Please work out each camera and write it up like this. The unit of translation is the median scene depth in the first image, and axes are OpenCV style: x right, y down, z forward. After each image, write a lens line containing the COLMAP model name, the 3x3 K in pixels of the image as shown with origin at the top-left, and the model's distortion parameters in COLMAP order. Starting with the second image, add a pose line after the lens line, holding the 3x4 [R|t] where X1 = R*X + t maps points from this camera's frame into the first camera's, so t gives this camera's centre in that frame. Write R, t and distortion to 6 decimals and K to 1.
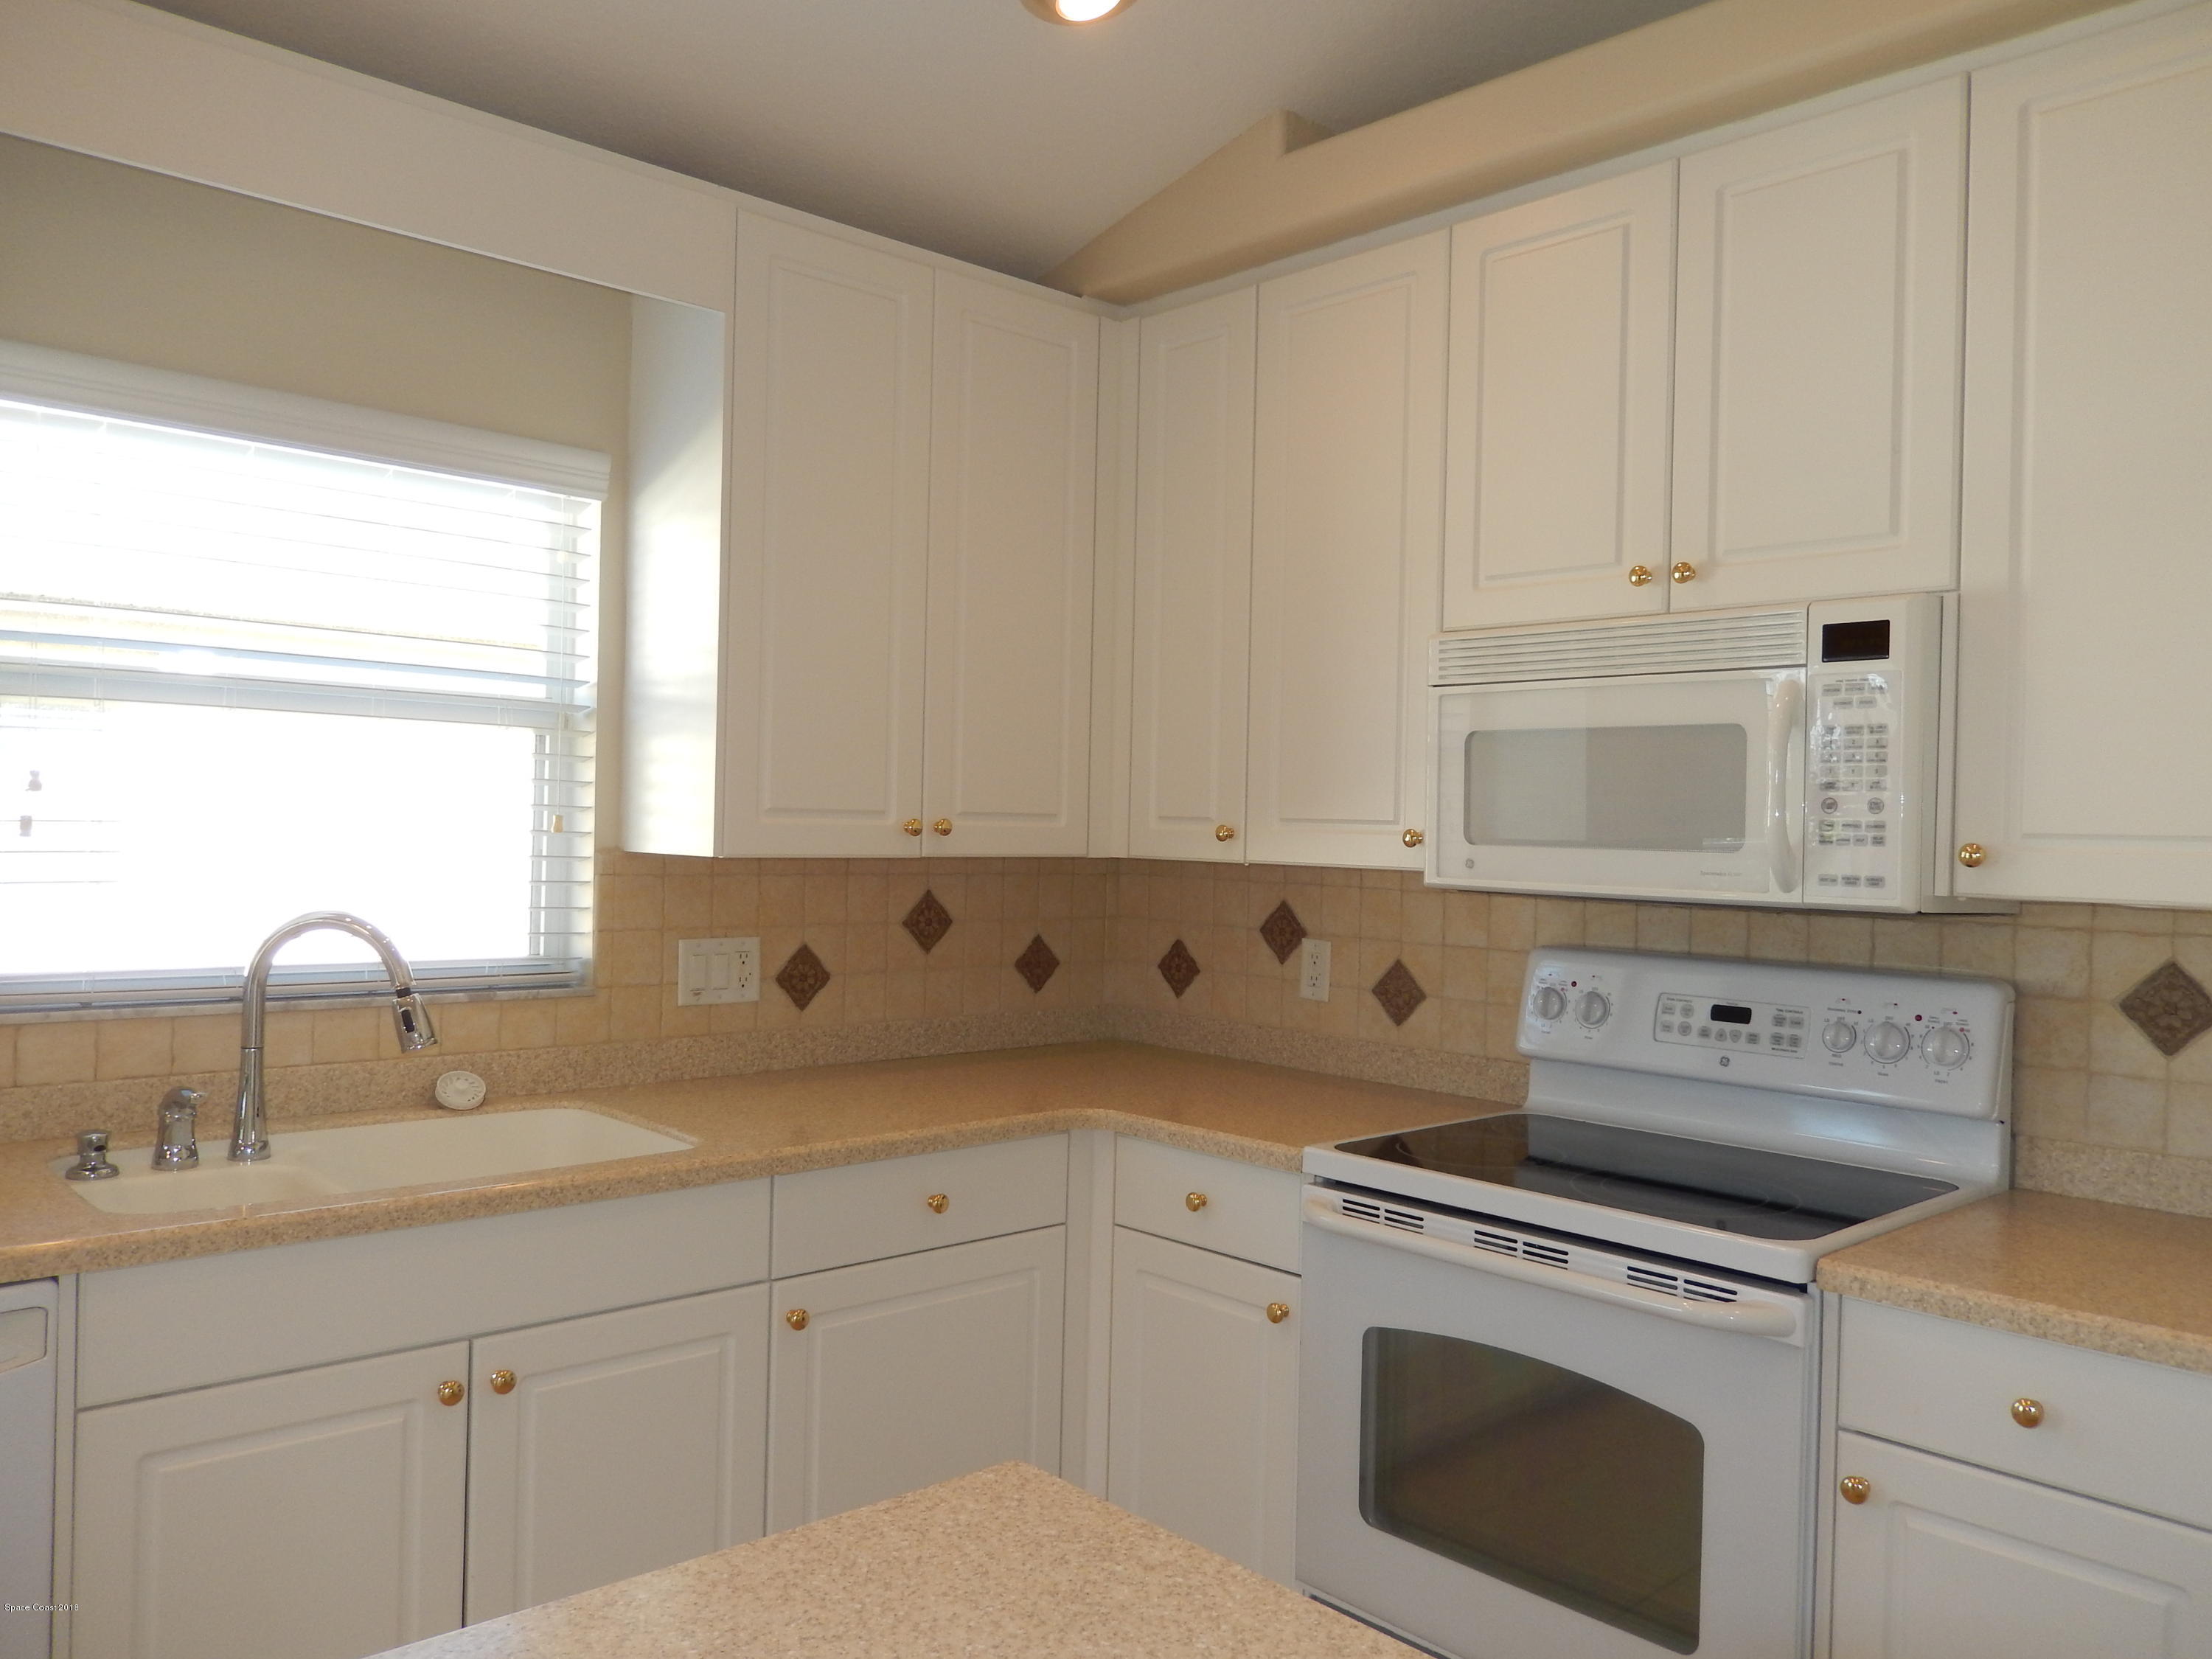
lens RADIAL K [[1653.4, 0, 1108.4], [0, 1653.4, 832.1], [0, 0, 1]] dist [0.001094, -0.010343]
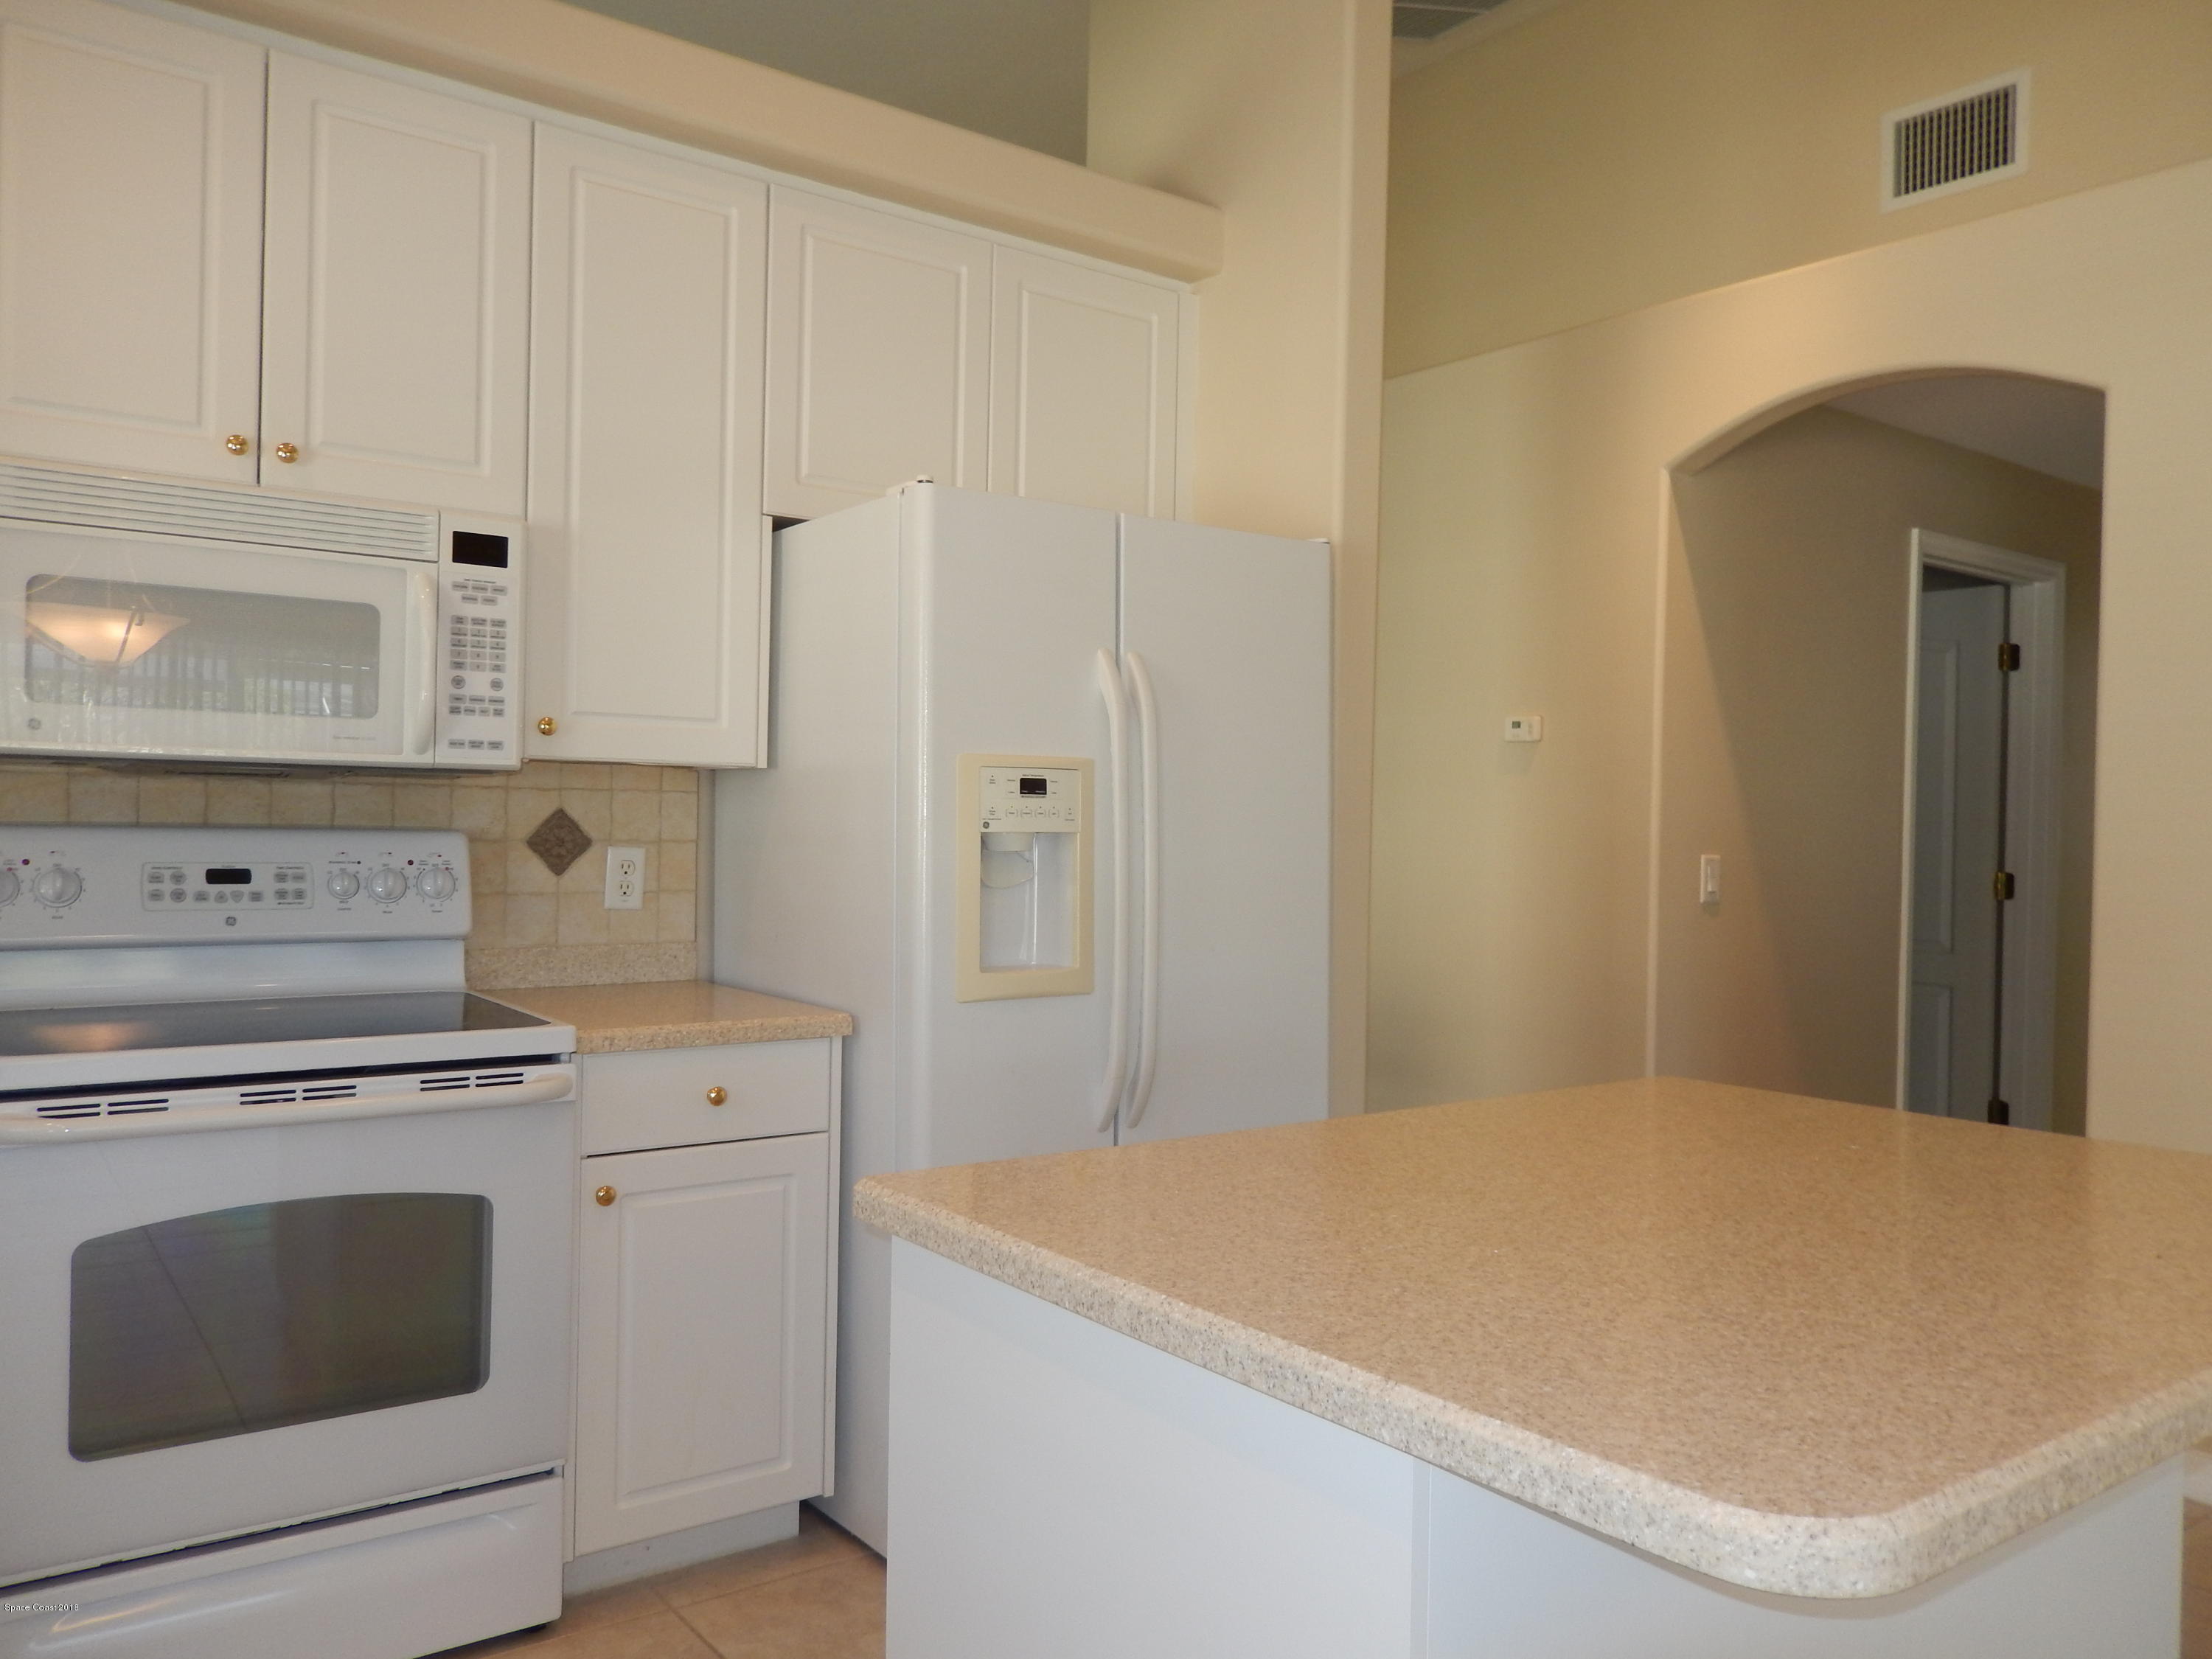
lens RADIAL K [[1653.4, 0, 1120.3], [0, 1653.4, 825.2], [0, 0, 1]] dist [0.001094, -0.010343]
pose [[0.100907, -0.026620, 0.994540, -0.636393], [-0.014790, 0.999491, 0.028253, 0.041775], [-0.994786, -0.017560, 0.100462, 0.349389]]
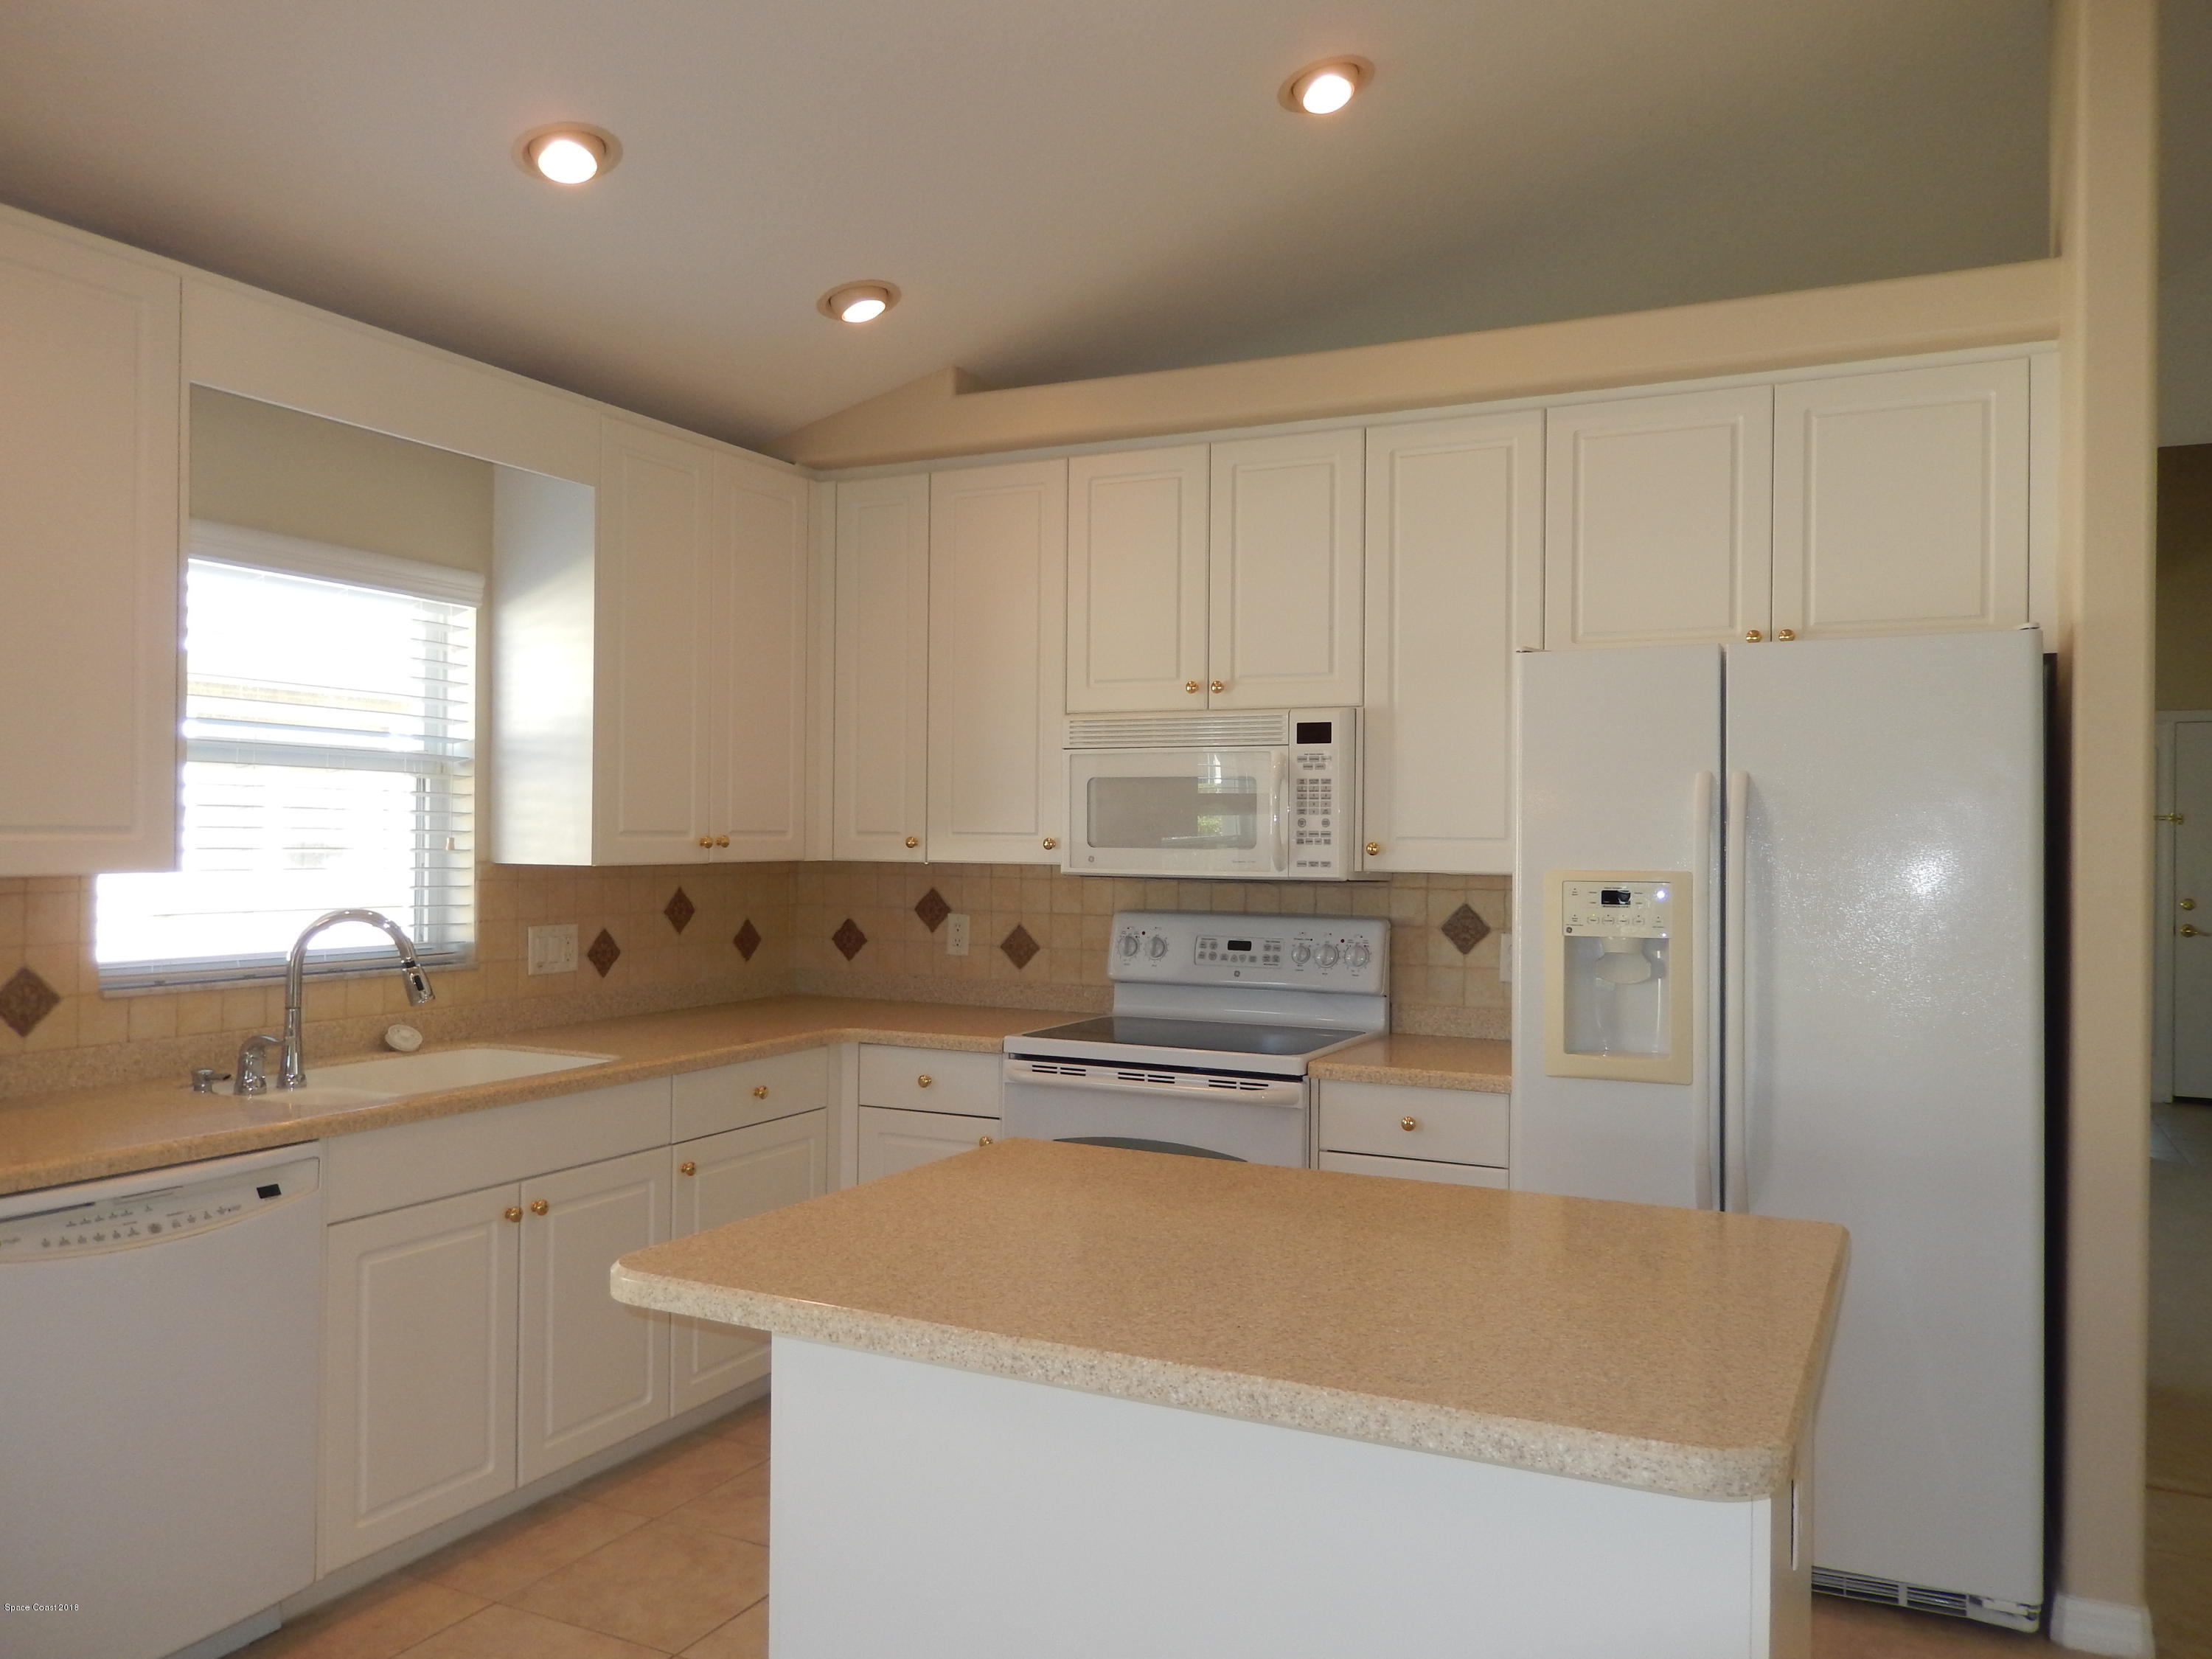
lens RADIAL K [[1653.4, 0, 1097.9], [0, 1653.4, 832.5], [0, 0, 1]] dist [0.001094, -0.010343]
pose [[0.936754, -0.015277, 0.349655, -0.360592], [0.015007, 0.999881, 0.003482, -0.013300], [-0.349666, 0.001986, 0.936872, -0.549468]]
